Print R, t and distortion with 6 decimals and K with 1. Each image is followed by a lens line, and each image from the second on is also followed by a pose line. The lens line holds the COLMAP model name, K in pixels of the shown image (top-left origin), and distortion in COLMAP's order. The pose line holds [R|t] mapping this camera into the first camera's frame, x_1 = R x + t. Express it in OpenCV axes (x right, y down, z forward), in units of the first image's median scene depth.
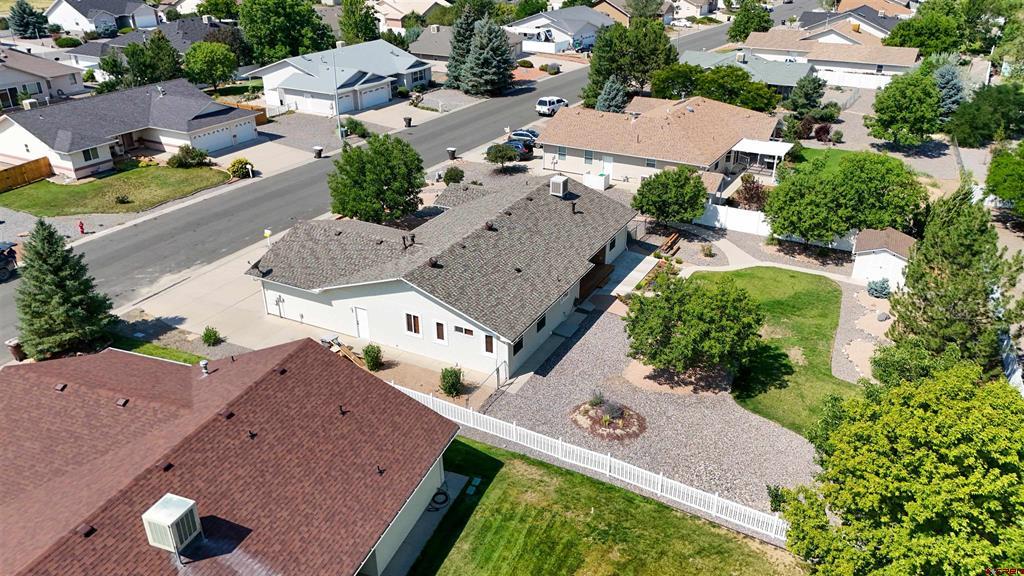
lens RADIAL K [[752.1, 0, 512.0], [0, 752.1, 288.0], [0, 0, 1]] dist [0.069480, -0.080862]
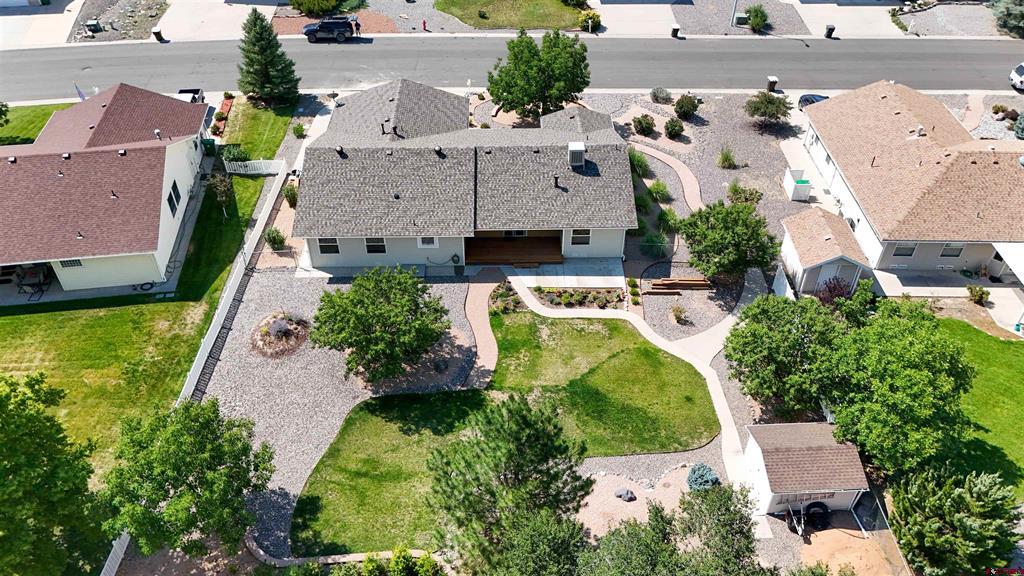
lens RADIAL K [[752.1, 0, 512.0], [0, 752.1, 288.0], [0, 0, 1]] dist [0.069480, -0.080862]
pose [[0.488398, 0.563447, -0.666330, 0.675064], [-0.386538, 0.824285, 0.413694, -0.326558], [0.782340, 0.055515, 0.620372, 0.362960]]
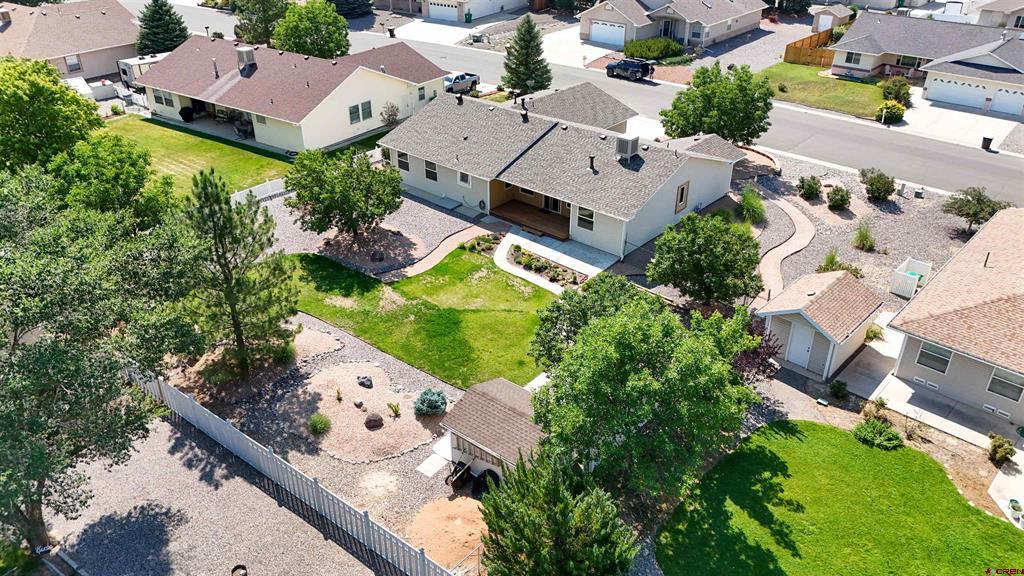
lens RADIAL K [[752.1, 0, 512.0], [0, 752.1, 288.0], [0, 0, 1]] dist [0.069480, -0.080862]
pose [[-0.224337, 0.486037, -0.844654, 0.853758], [-0.431140, 0.727805, 0.533308, -0.397588], [0.873951, 0.483805, 0.046277, 0.865986]]
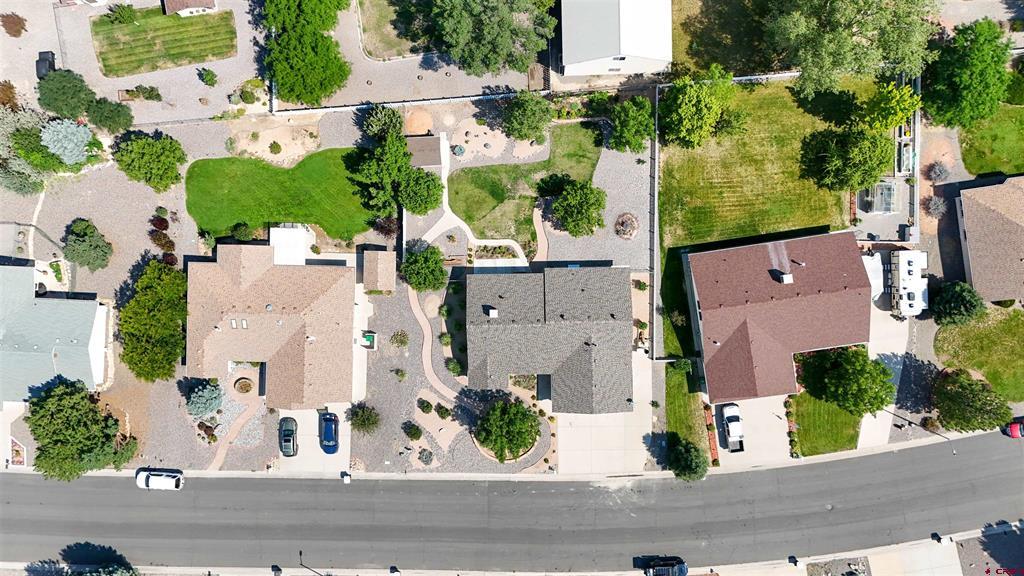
lens RADIAL K [[752.1, 0, 512.0], [0, 752.1, 288.0], [0, 0, 1]] dist [0.069480, -0.080862]
pose [[-0.484388, -0.874772, -0.011970, 0.109296], [0.401082, -0.234210, 0.885595, -1.571139], [-0.777497, 0.424170, 0.464303, 0.110787]]
